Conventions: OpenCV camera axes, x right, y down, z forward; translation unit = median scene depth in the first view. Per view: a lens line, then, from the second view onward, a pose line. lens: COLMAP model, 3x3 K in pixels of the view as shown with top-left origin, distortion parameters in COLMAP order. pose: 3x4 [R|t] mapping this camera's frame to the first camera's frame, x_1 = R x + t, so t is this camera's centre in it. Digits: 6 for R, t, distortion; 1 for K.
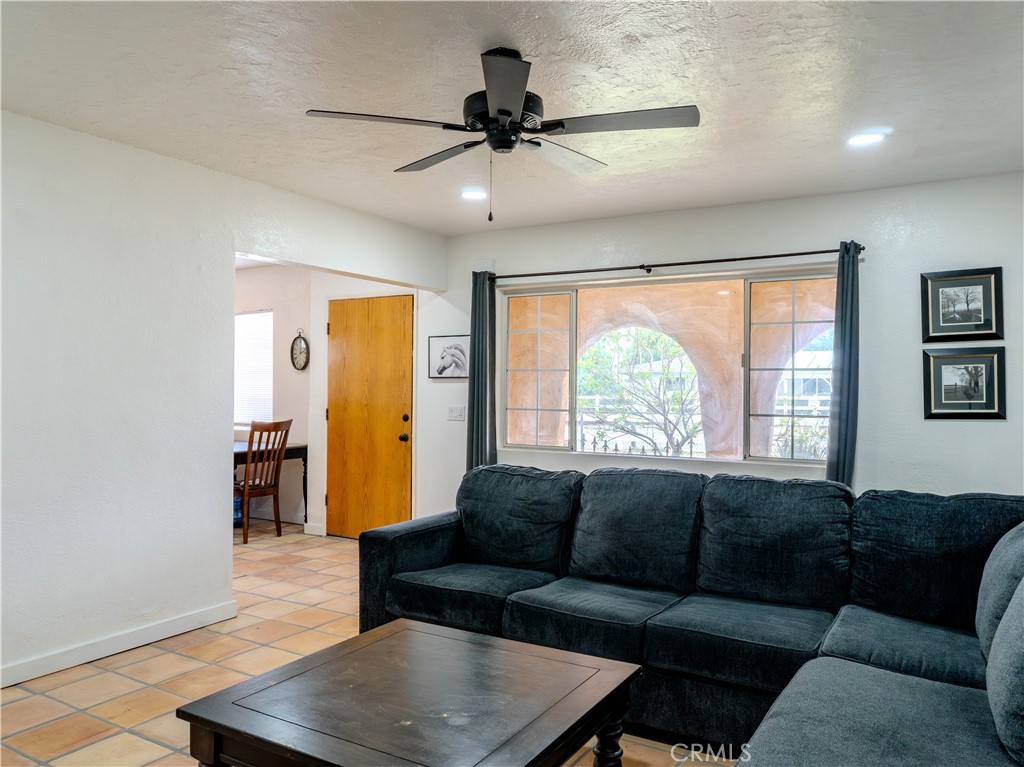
lens RADIAL K [[766.9, 0, 515.0], [0, 766.9, 383.9], [0, 0, 1]] dist [-0.015271, 0.003106]
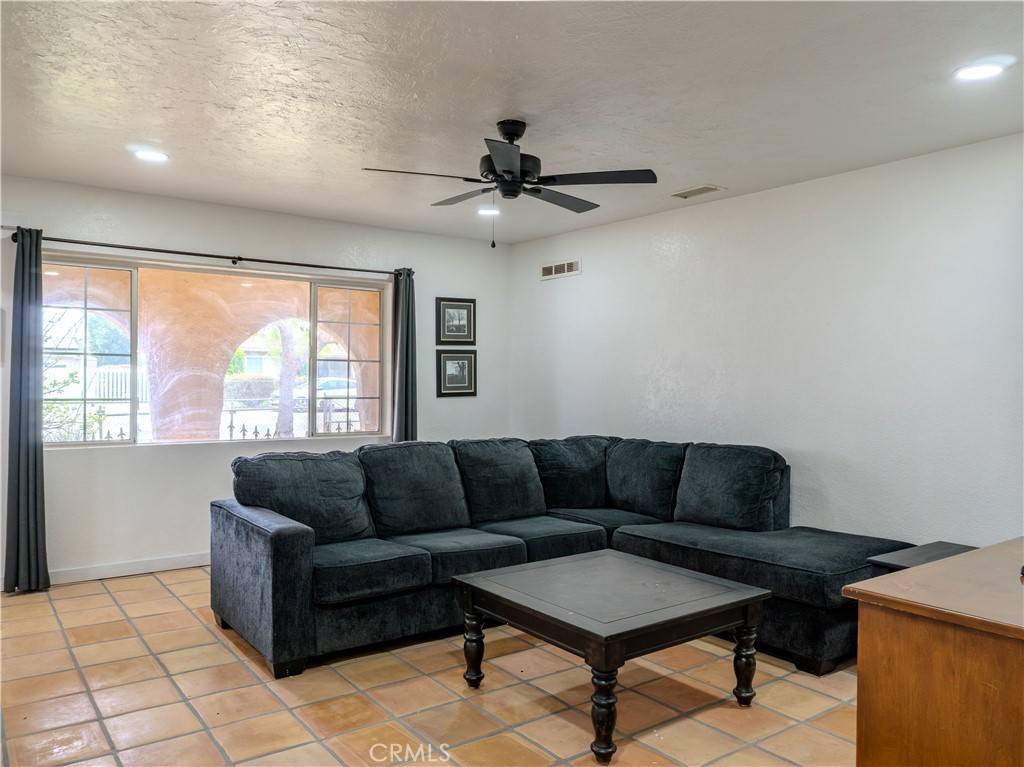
lens RADIAL K [[766.9, 0, 514.3], [0, 766.9, 377.2], [0, 0, 1]] dist [-0.015271, 0.003106]
pose [[0.382648, -0.001803, 0.923892, -0.765337], [-0.007464, 0.999959, 0.005043, -0.000822], [-0.923864, -0.008826, 0.382619, 0.308302]]
